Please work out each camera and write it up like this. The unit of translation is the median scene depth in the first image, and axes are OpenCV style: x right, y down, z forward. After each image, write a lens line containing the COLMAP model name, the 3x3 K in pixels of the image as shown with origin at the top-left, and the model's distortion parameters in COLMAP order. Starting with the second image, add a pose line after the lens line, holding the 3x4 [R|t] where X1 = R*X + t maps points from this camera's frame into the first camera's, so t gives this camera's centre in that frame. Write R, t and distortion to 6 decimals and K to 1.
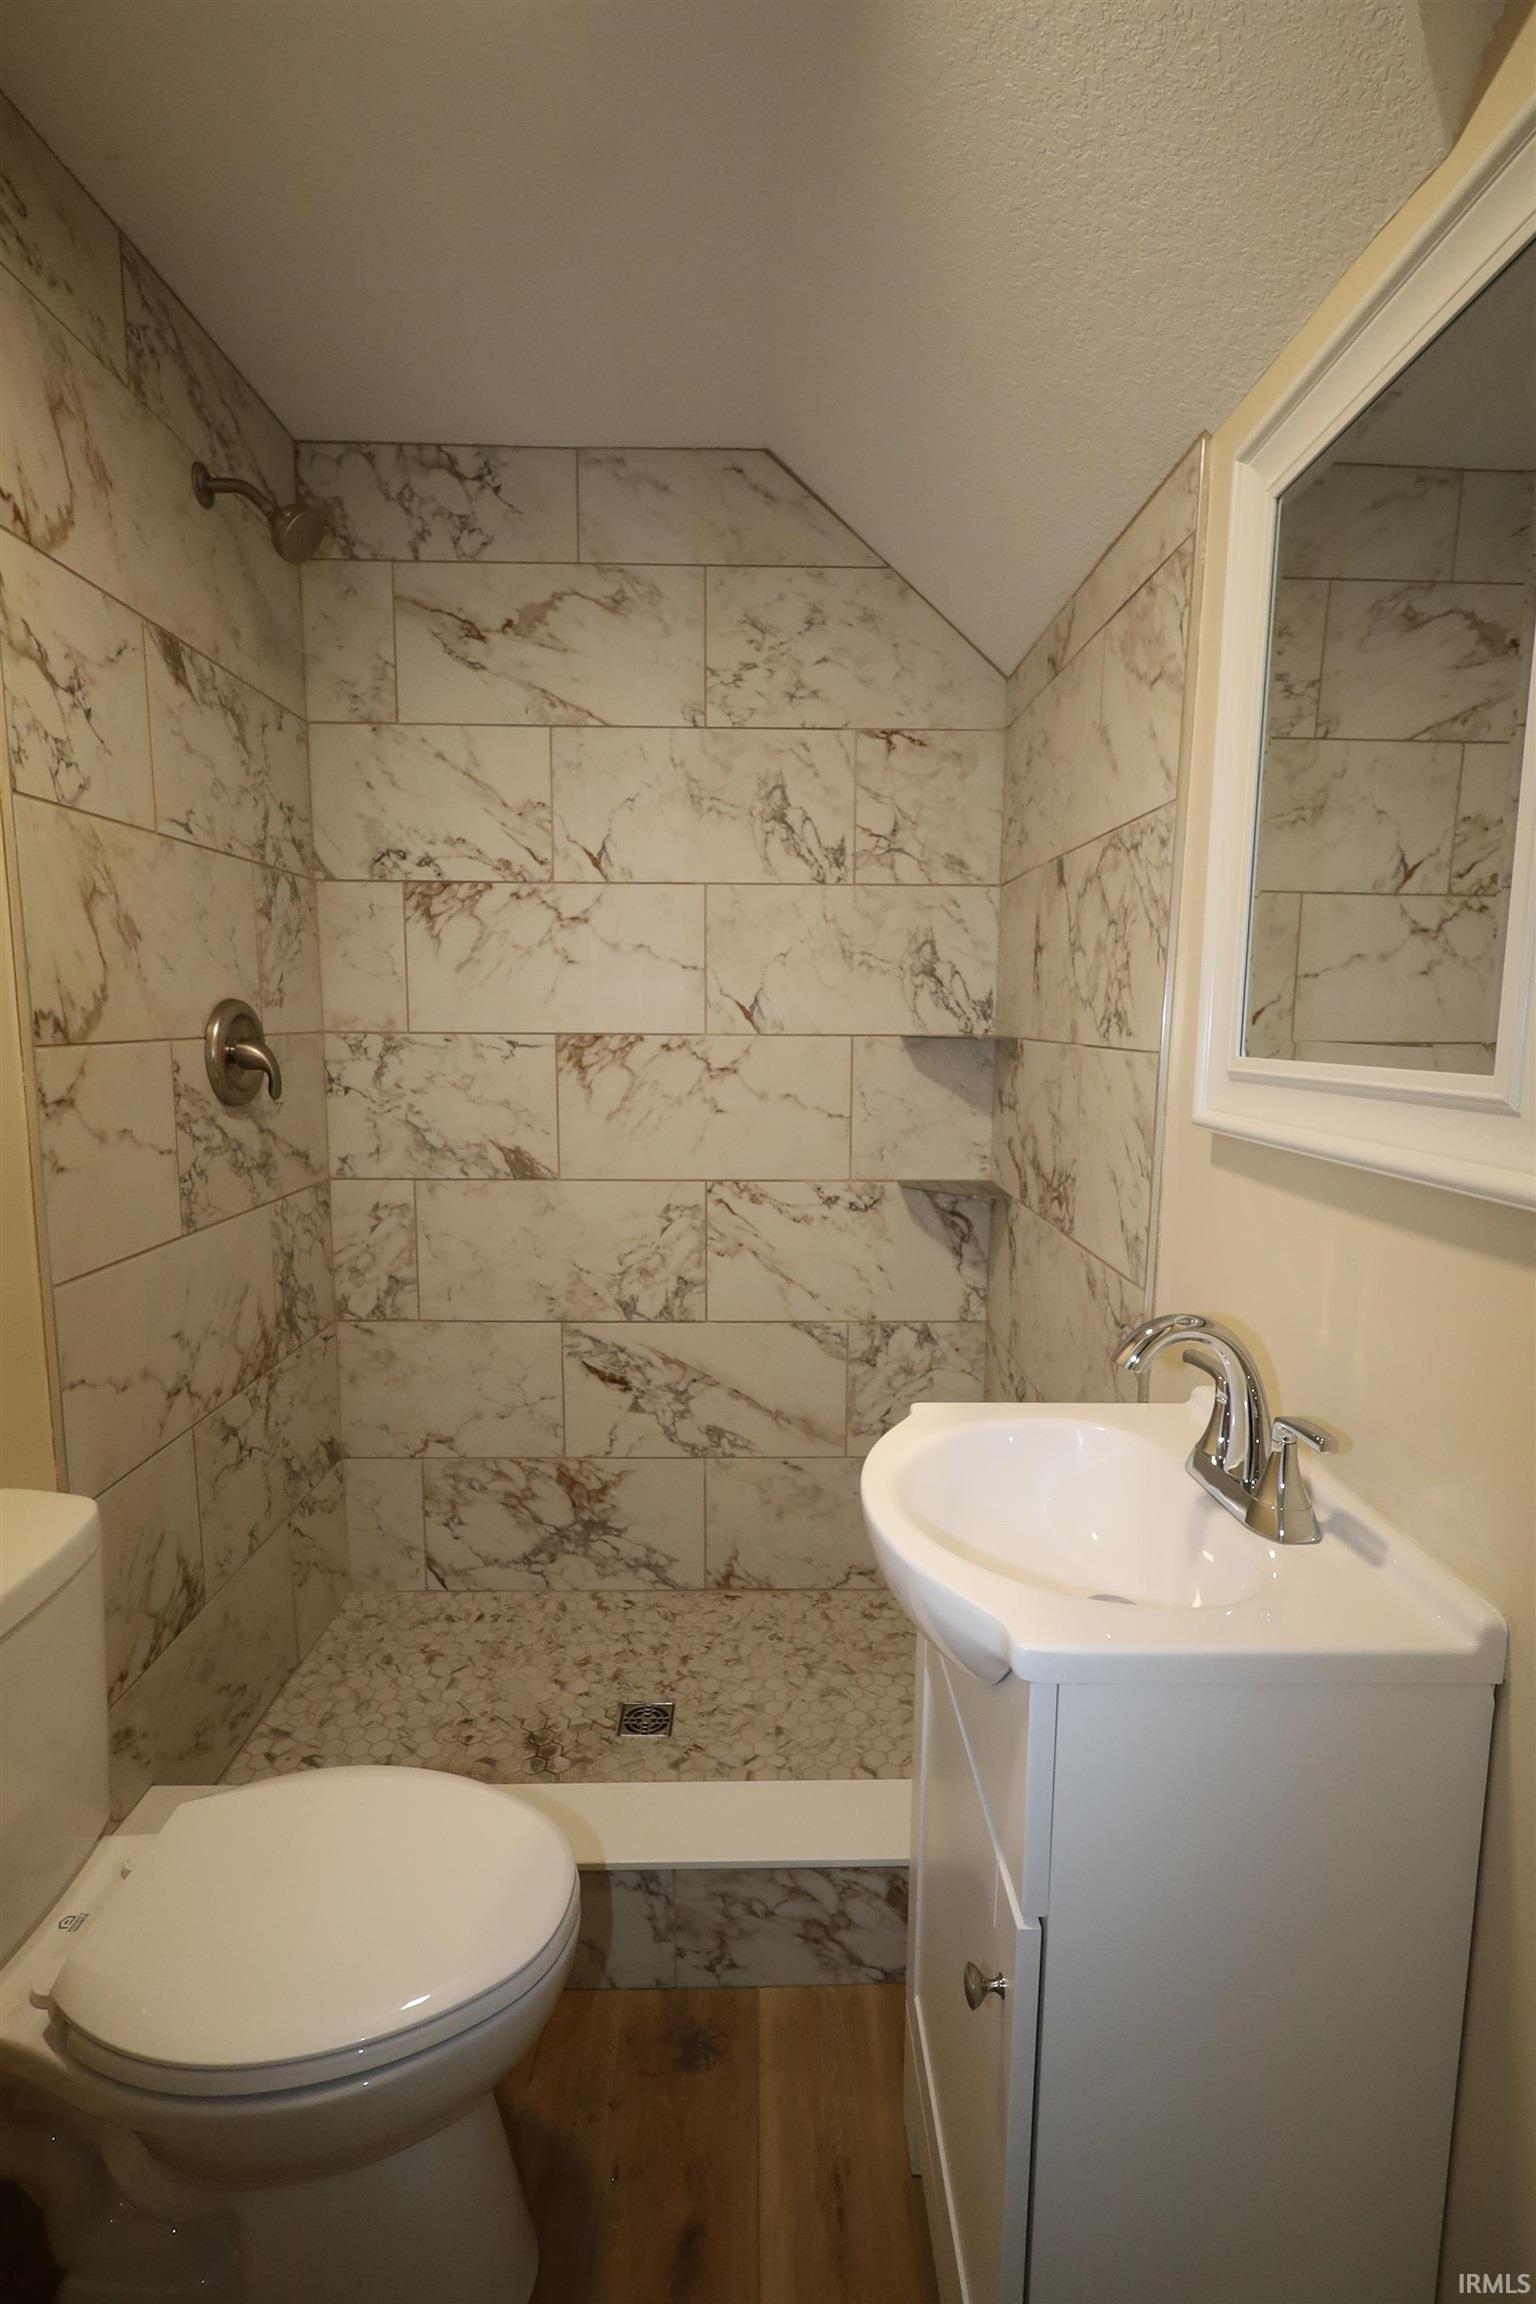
lens RADIAL K [[1067.2, 0, 772.7], [0, 1067.2, 1154.6], [0, 0, 1]] dist [-0.004902, 0.000252]
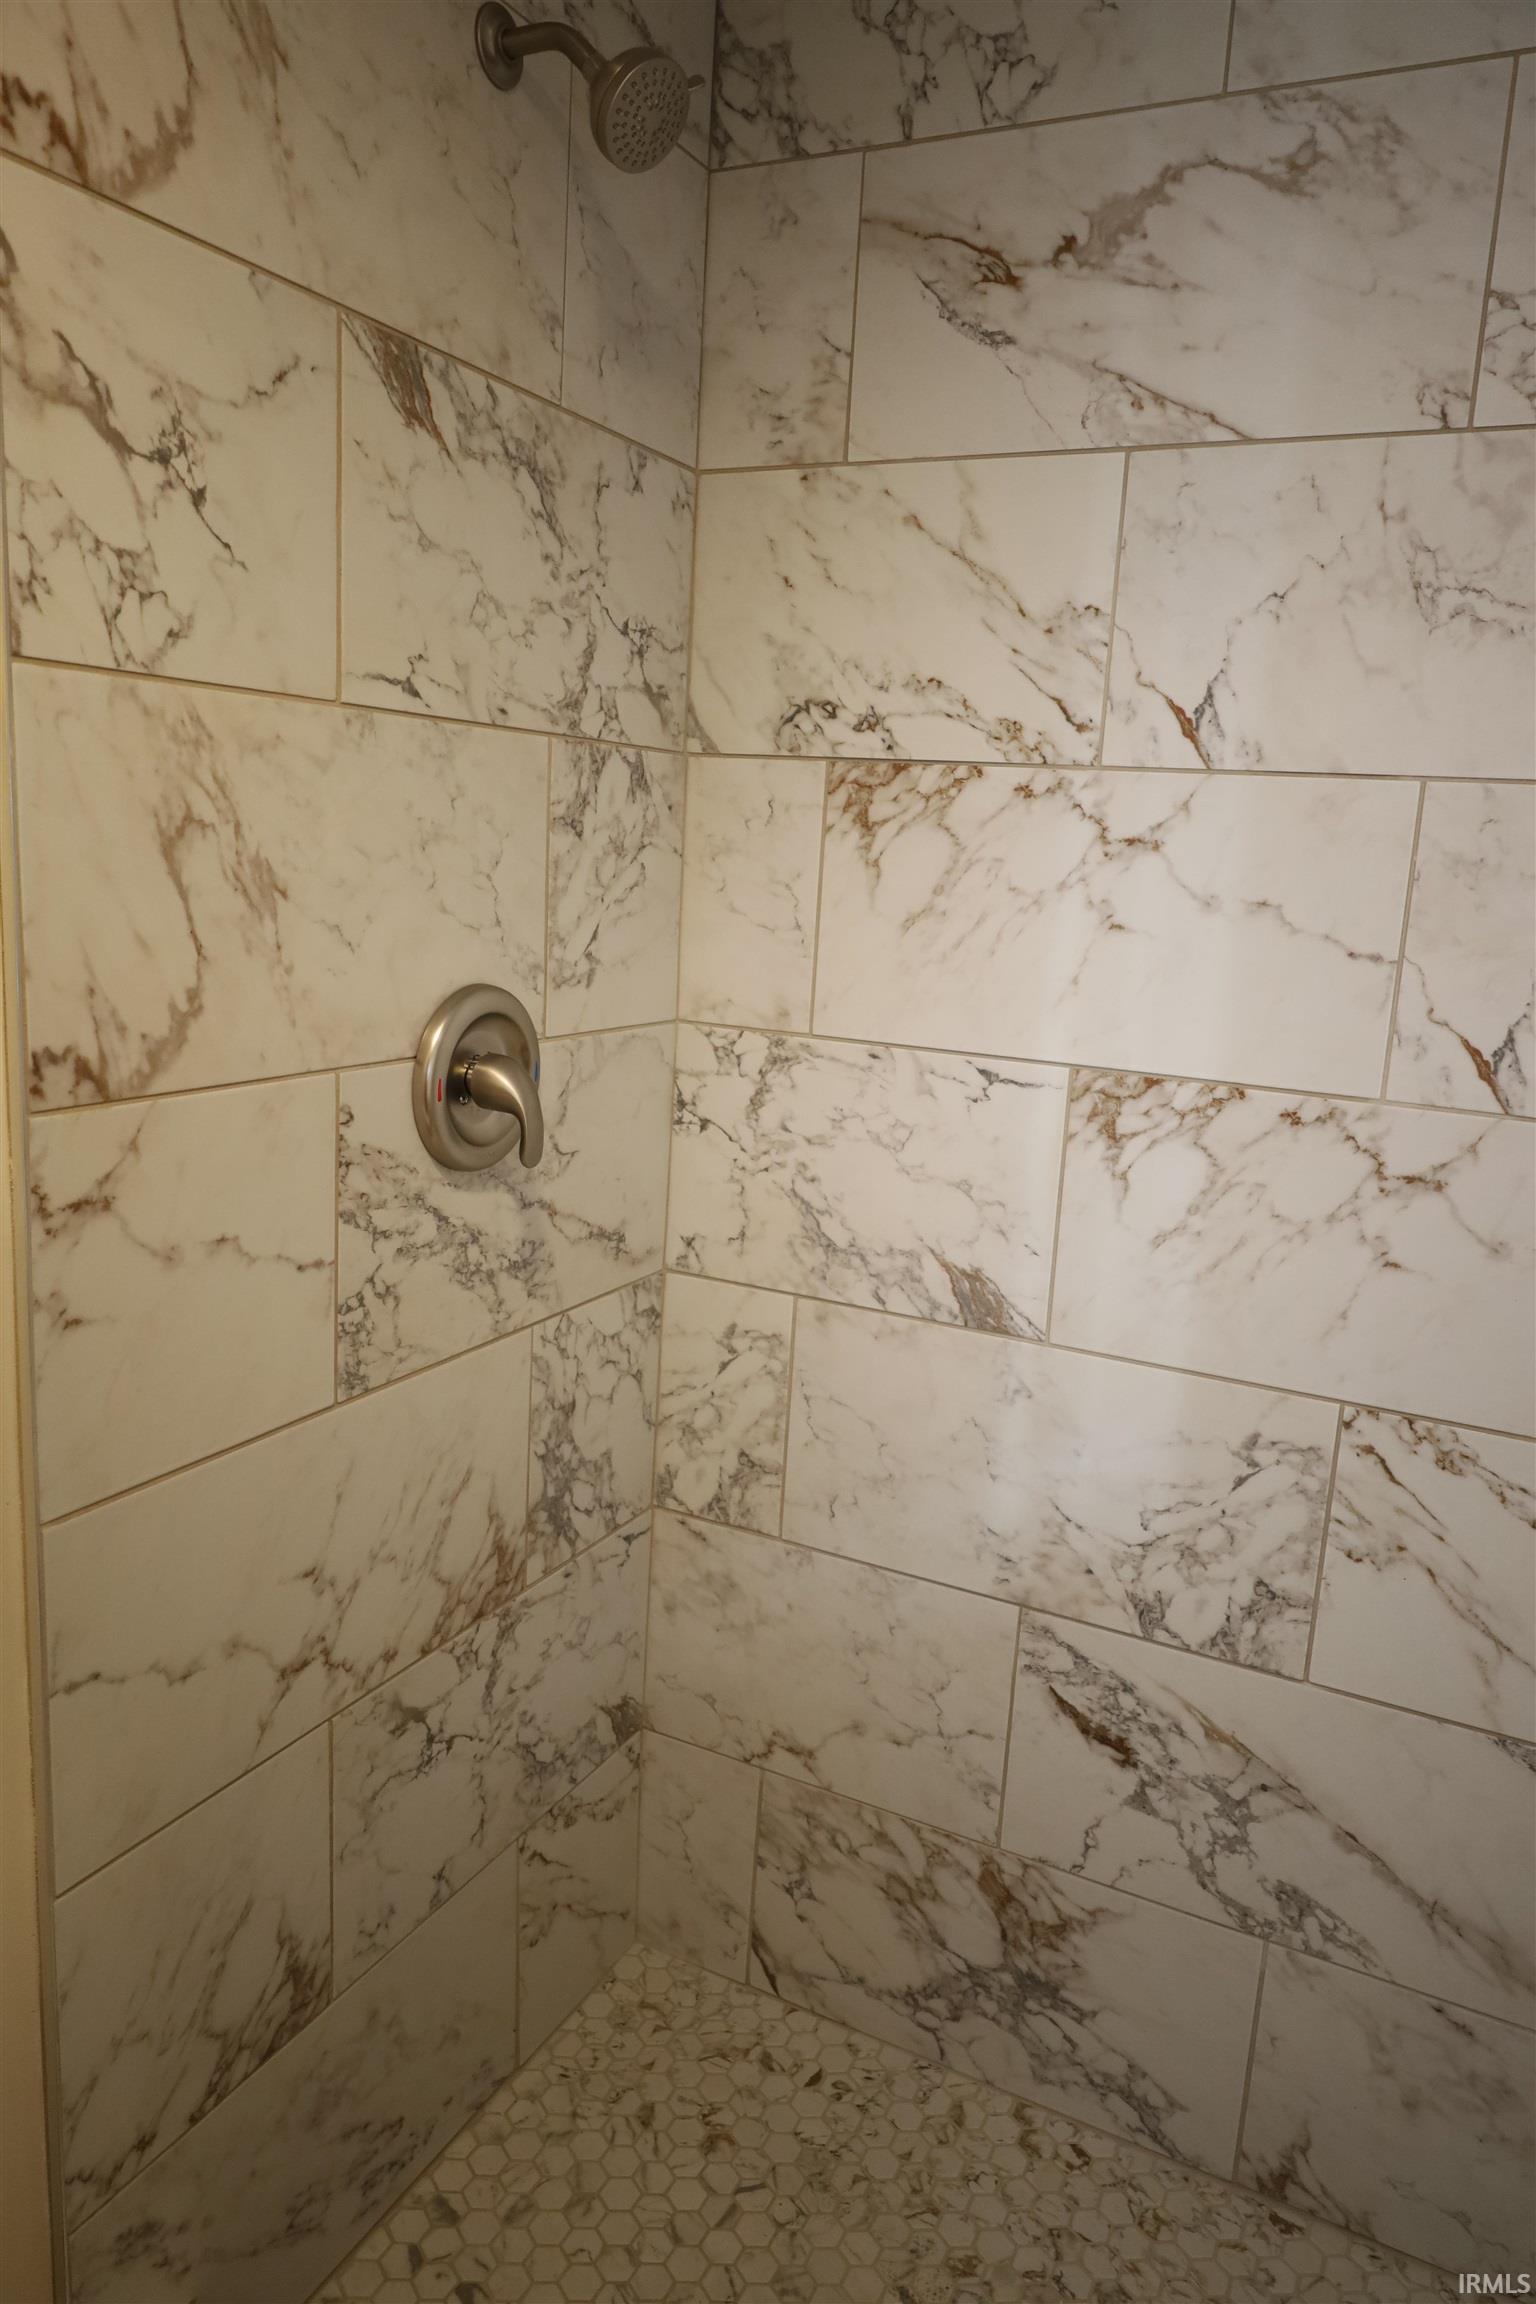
lens RADIAL K [[1585.5, 0, 768.0], [0, 1585.5, 1152.0], [0, 0, 1]] dist [-0.023325, 0.019779]
pose [[0.881943, 0.131177, -0.452736, 0.016463], [-0.110928, 0.991280, 0.071125, -0.111621], [0.458118, -0.012507, 0.888803, 0.267377]]
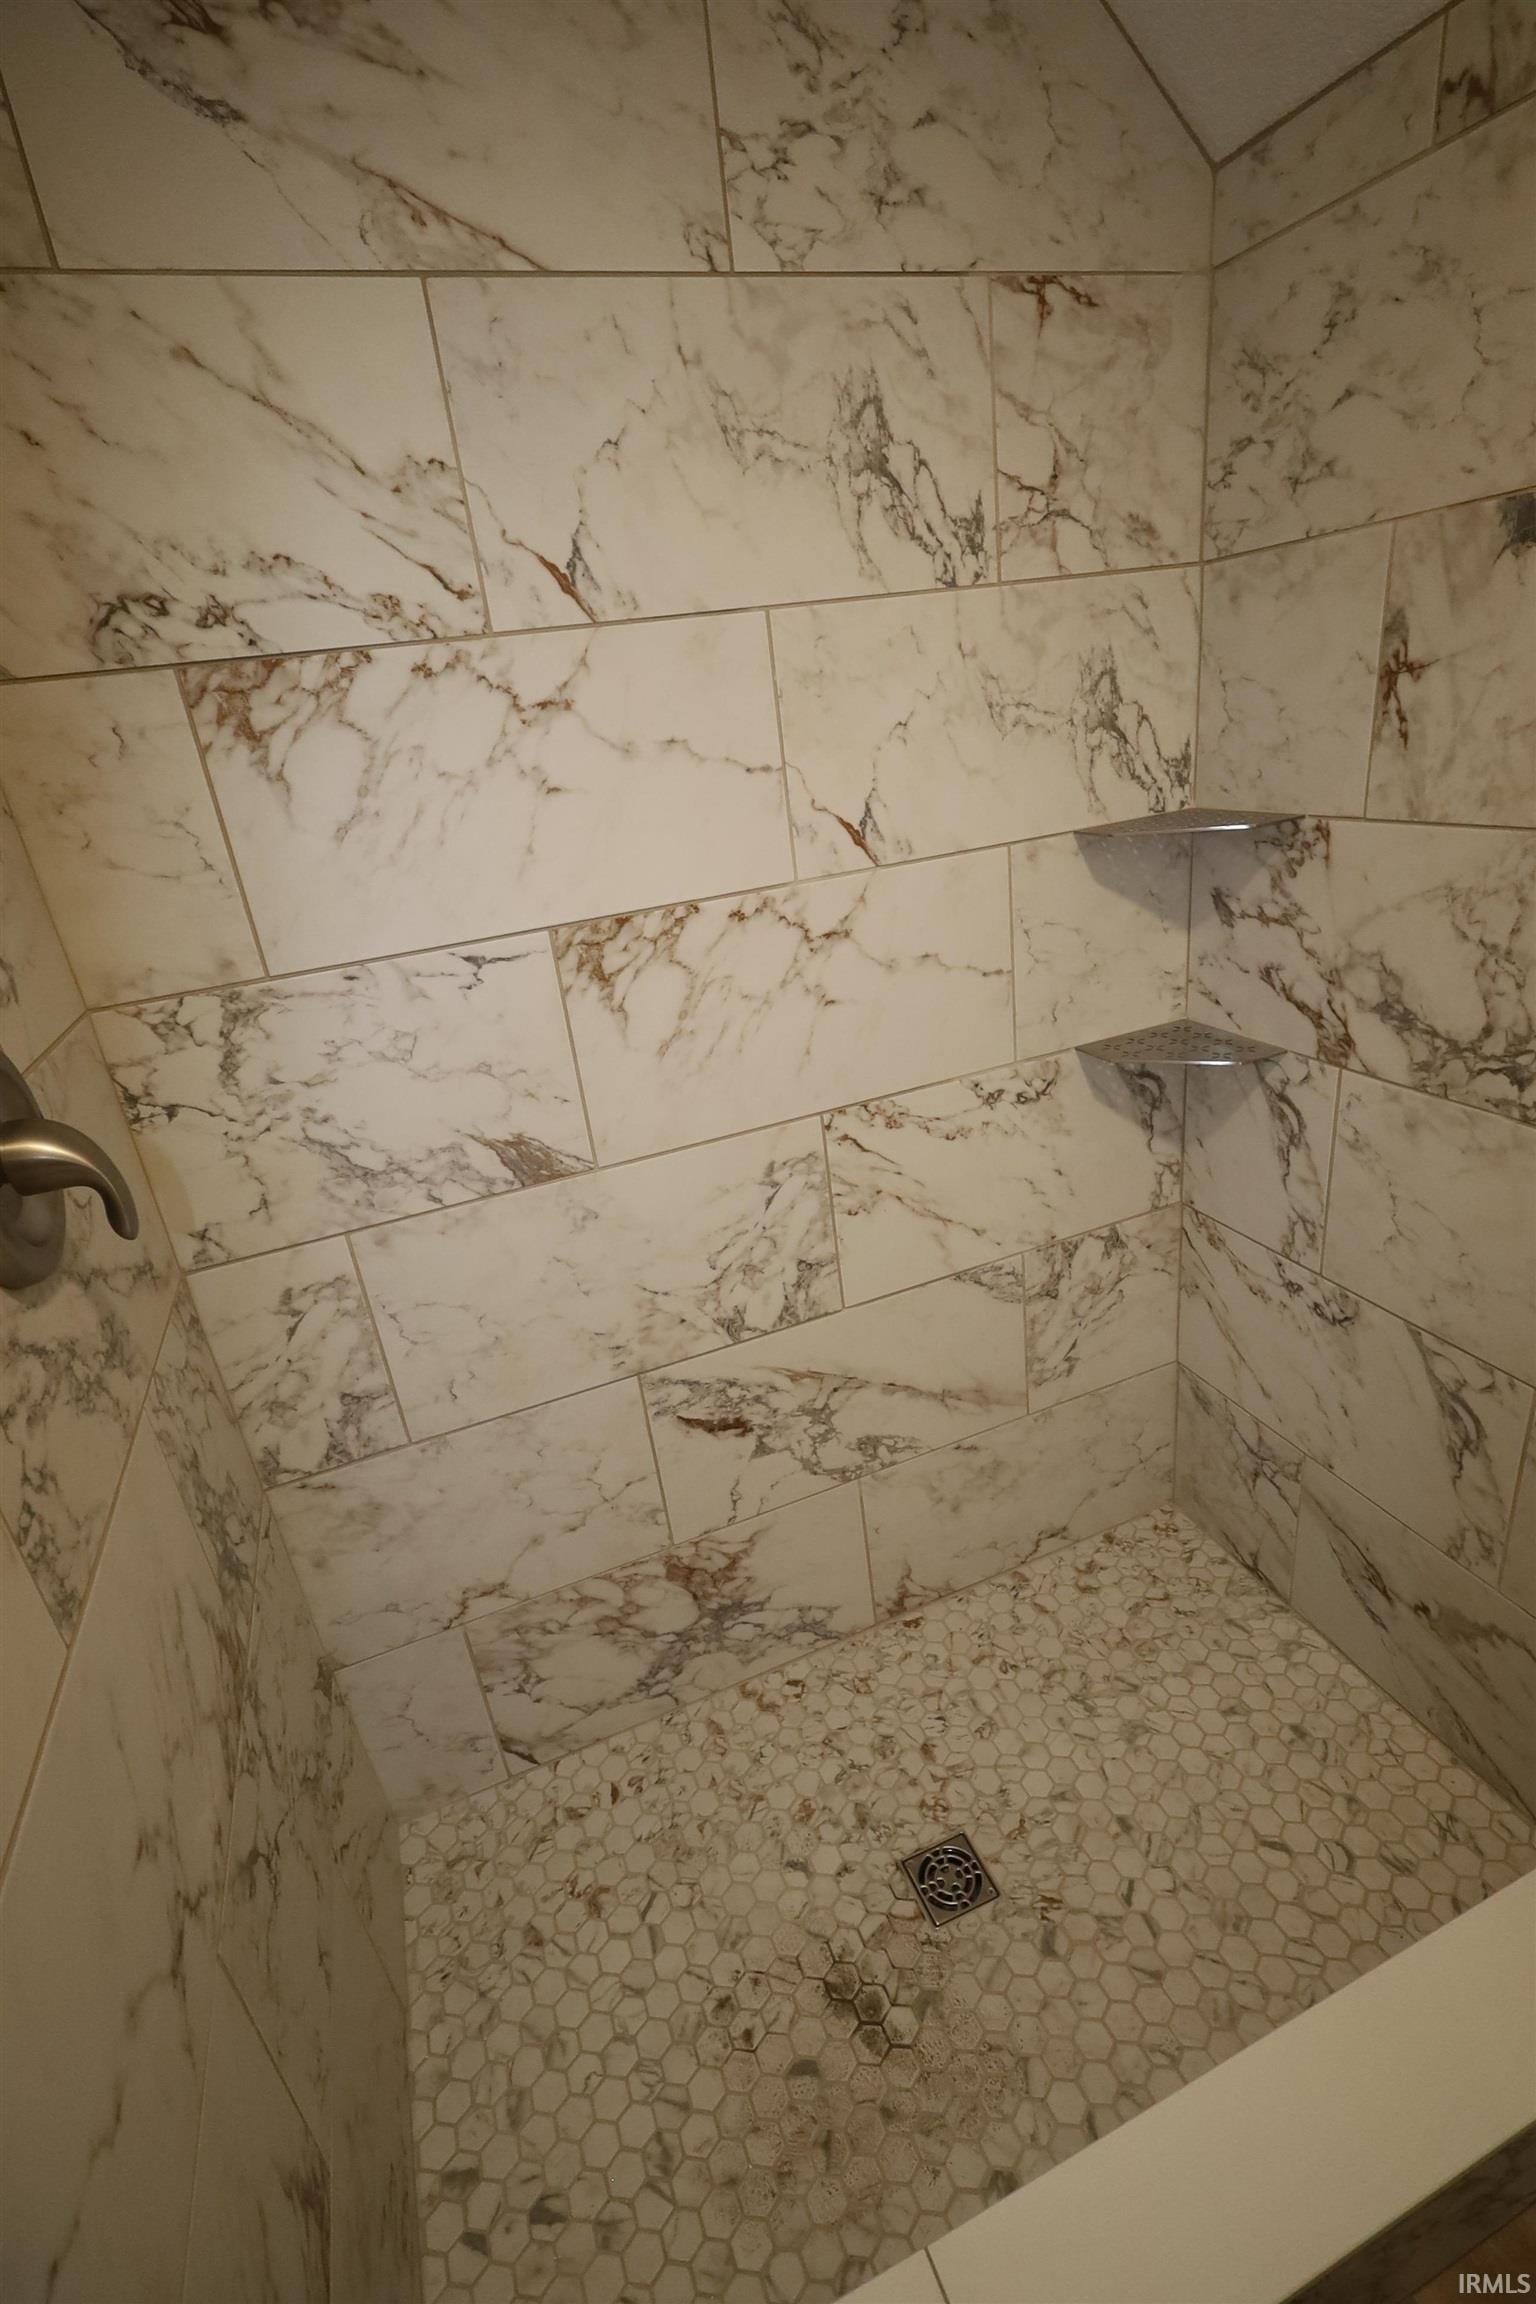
lens RADIAL K [[1054.8, 0, 768.0], [0, 1054.8, 1152.0], [0, 0, 1]] dist [-0.005193, 0.000602]
pose [[0.930353, -0.242908, 0.274661, -0.280399], [0.169468, 0.949135, 0.265373, -0.130624], [-0.325152, -0.200344, 0.924196, 0.438595]]
